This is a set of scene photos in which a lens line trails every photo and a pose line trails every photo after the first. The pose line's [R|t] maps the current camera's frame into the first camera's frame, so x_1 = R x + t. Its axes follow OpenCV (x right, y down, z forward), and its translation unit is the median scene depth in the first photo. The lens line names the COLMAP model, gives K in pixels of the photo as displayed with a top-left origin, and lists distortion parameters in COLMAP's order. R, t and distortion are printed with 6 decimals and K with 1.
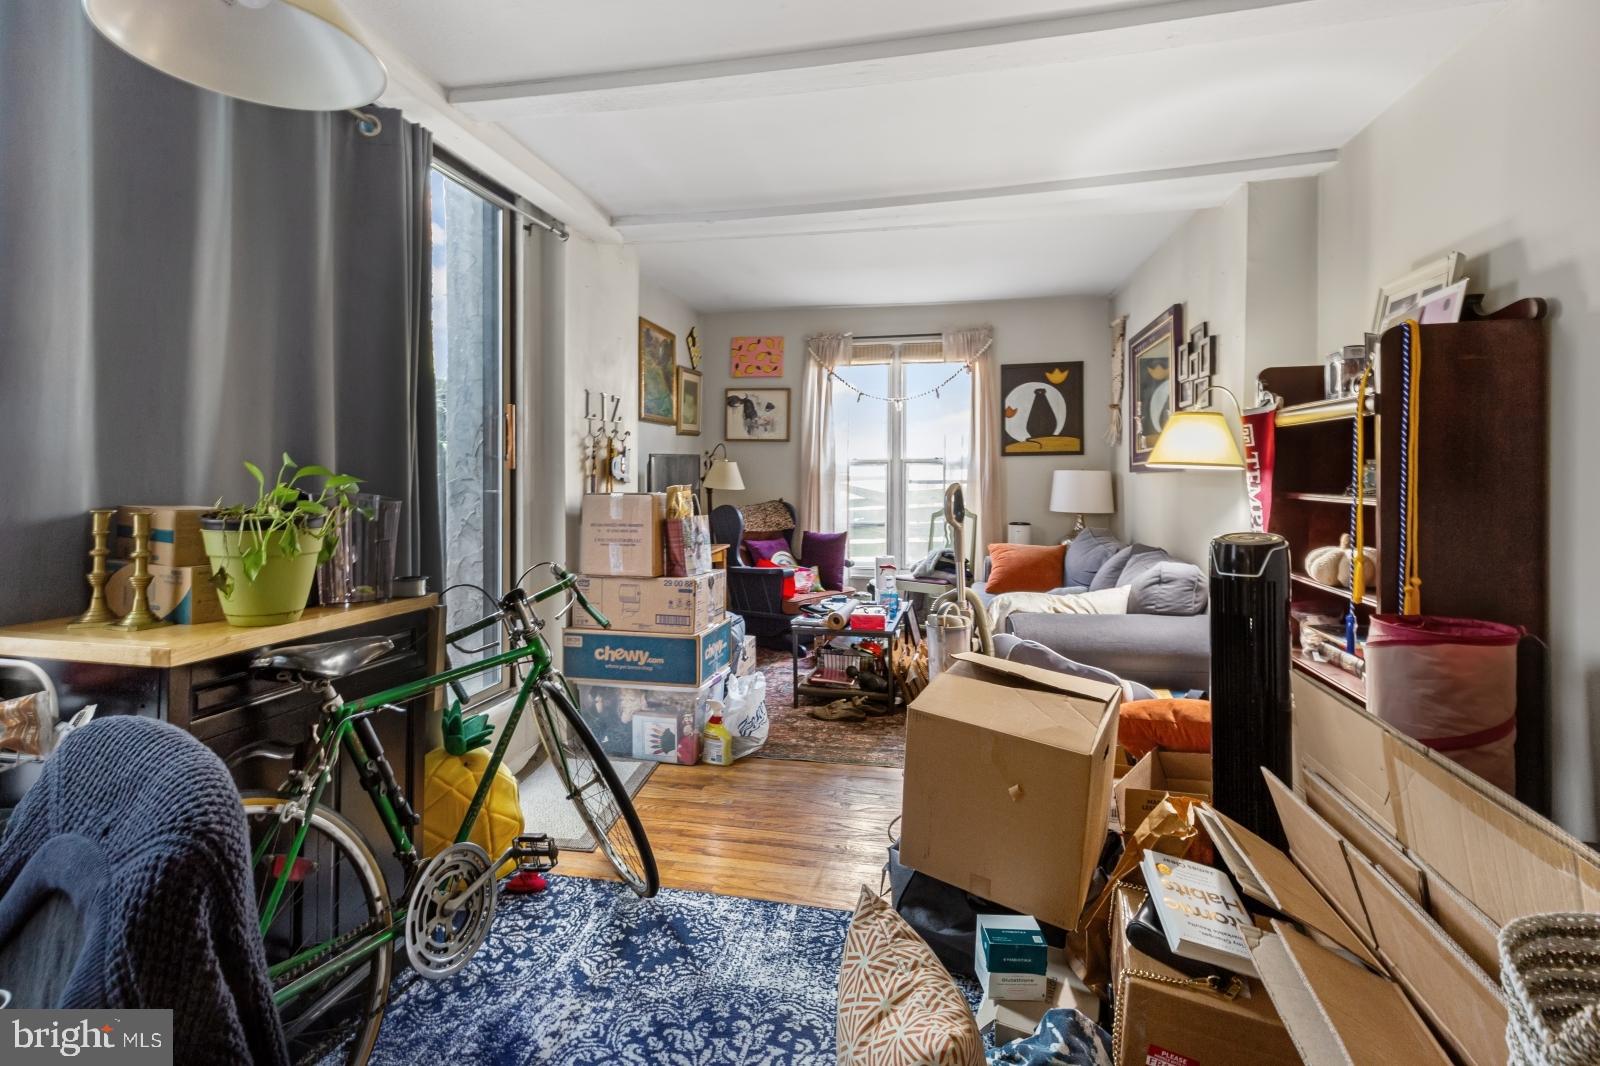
lens RADIAL K [[751.3, 0, 804.8], [0, 751.3, 502.4], [0, 0, 1]] dist [-0.004496, 0.001162]
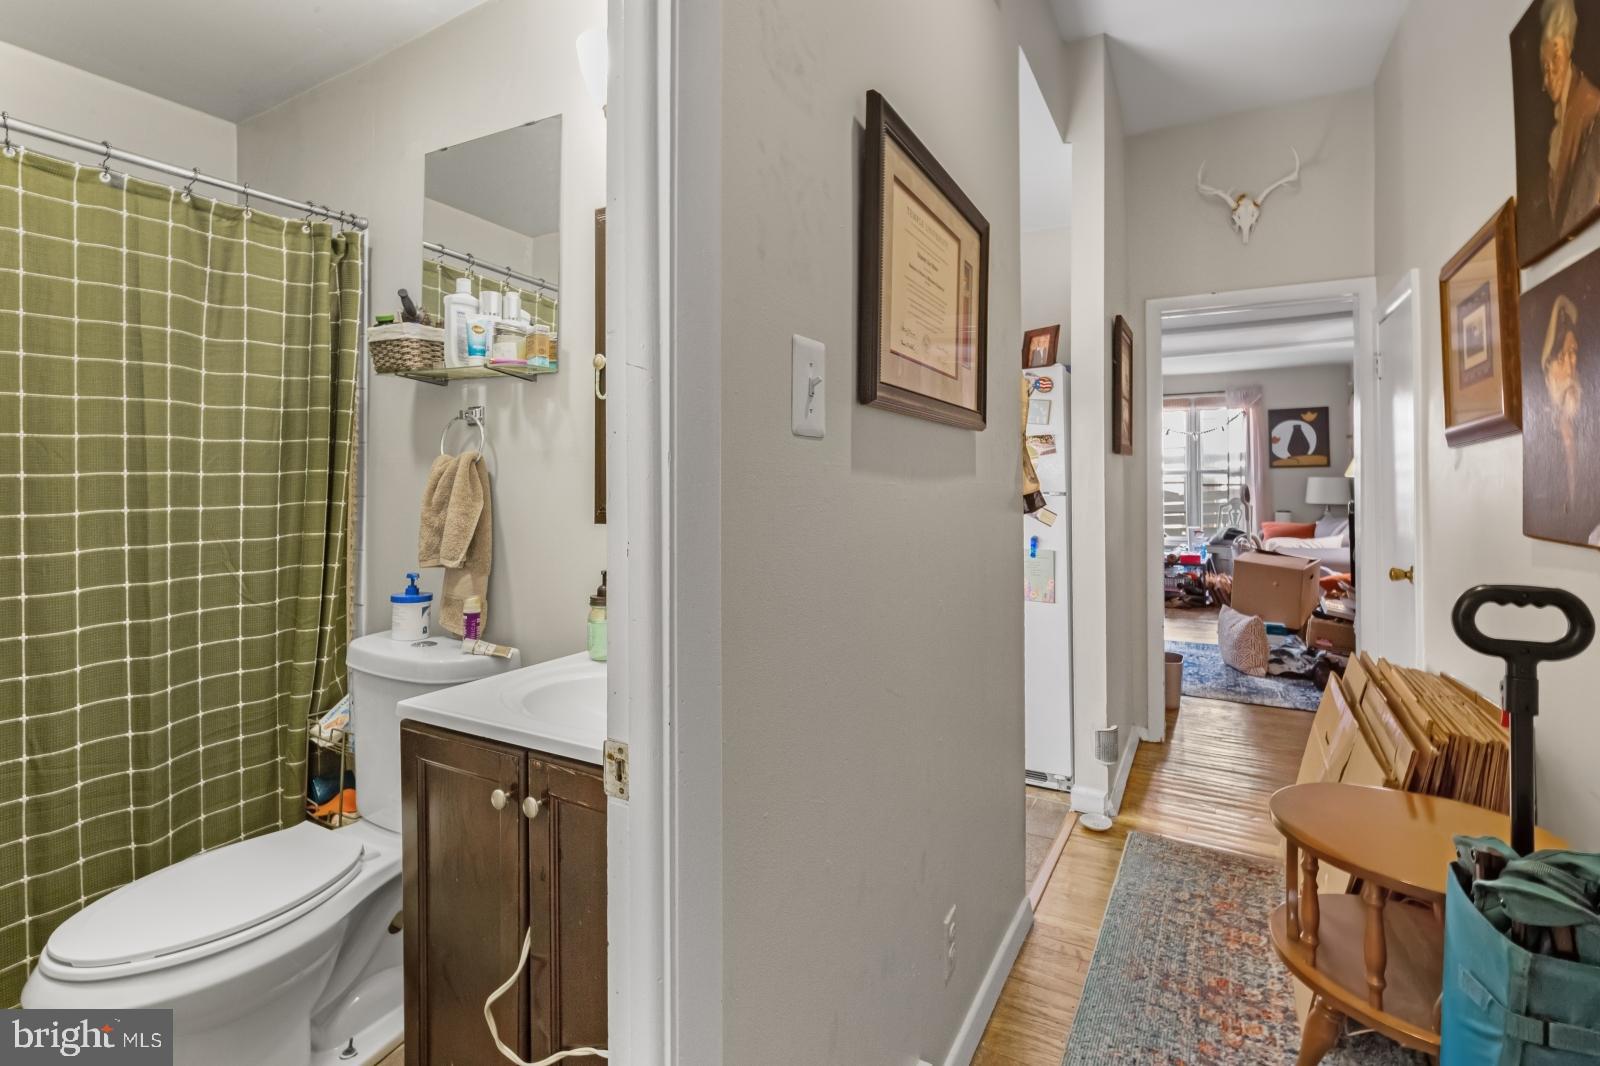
lens RADIAL K [[751.3, 0, 804.1], [0, 751.3, 476.1], [0, 0, 1]] dist [-0.004496, 0.001162]
pose [[0.952509, -0.010379, -0.304335, -0.189704], [-0.001293, 0.999272, -0.038124, 0.016244], [0.304509, 0.036707, 0.951802, -0.793425]]
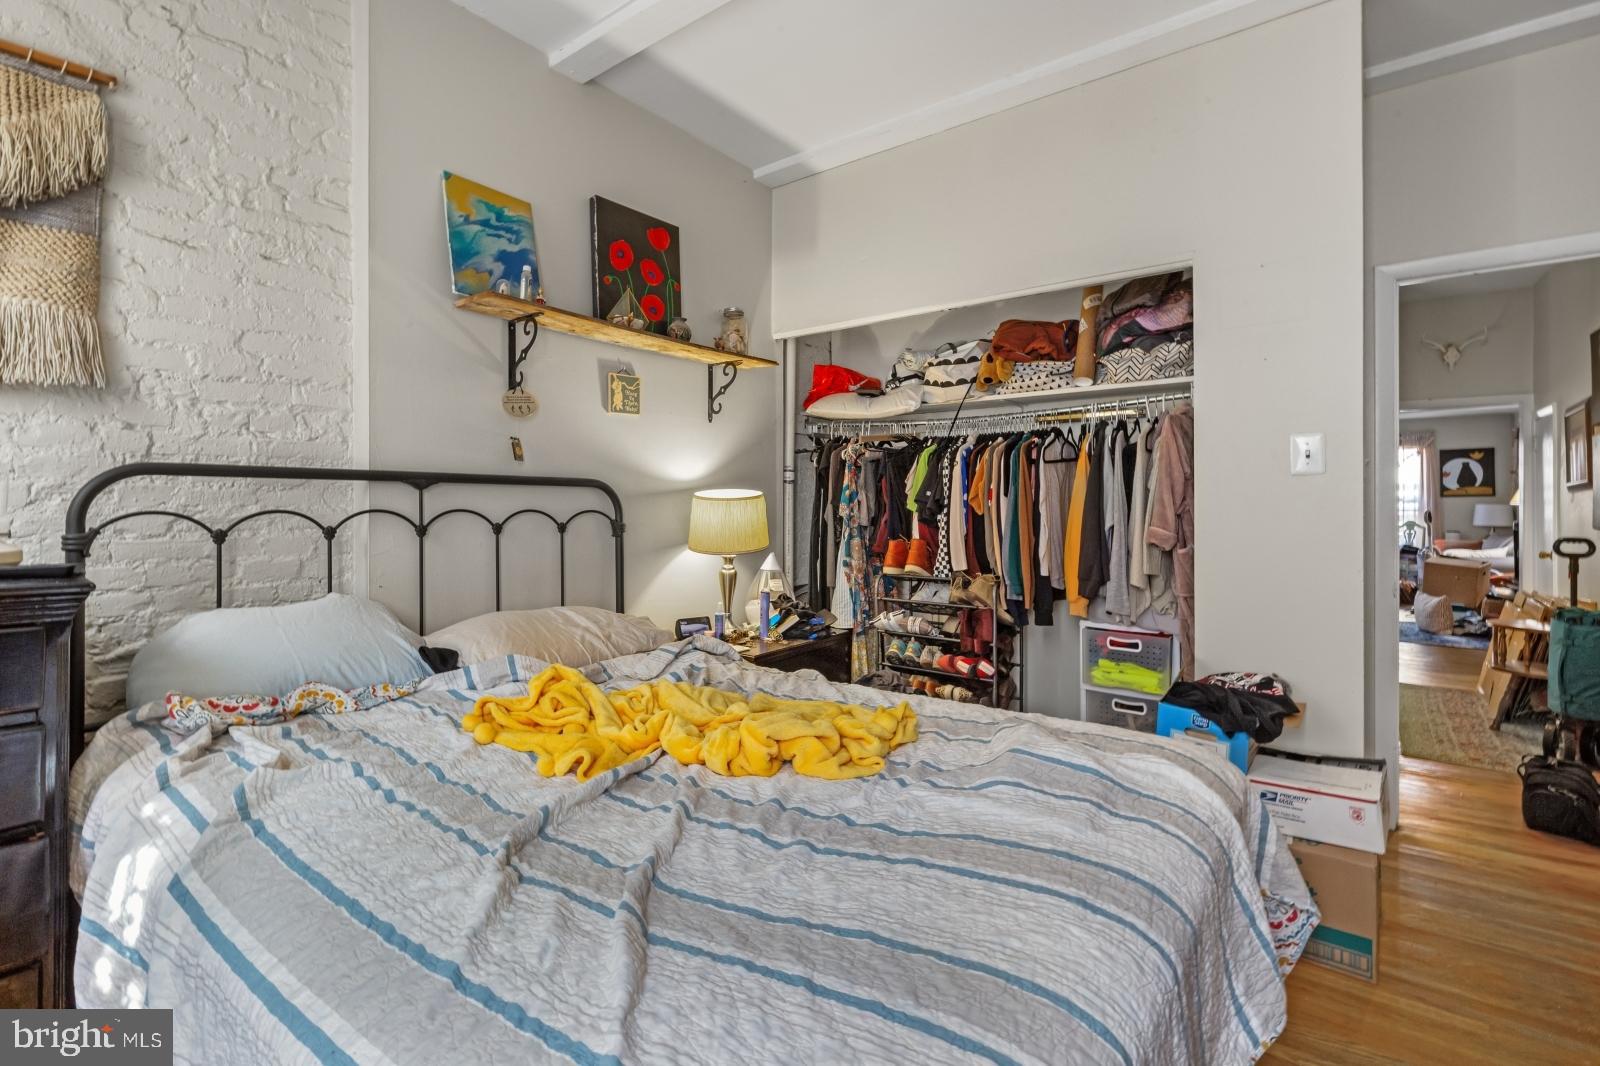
lens RADIAL K [[751.3, 0, 790.7], [0, 751.3, 501.6], [0, 0, 1]] dist [-0.004496, 0.001162]
pose [[0.902801, -0.002628, -0.430050, -0.426899], [-0.012836, 0.999371, -0.033054, 0.036392], [0.429867, 0.035361, 0.902200, -1.485014]]
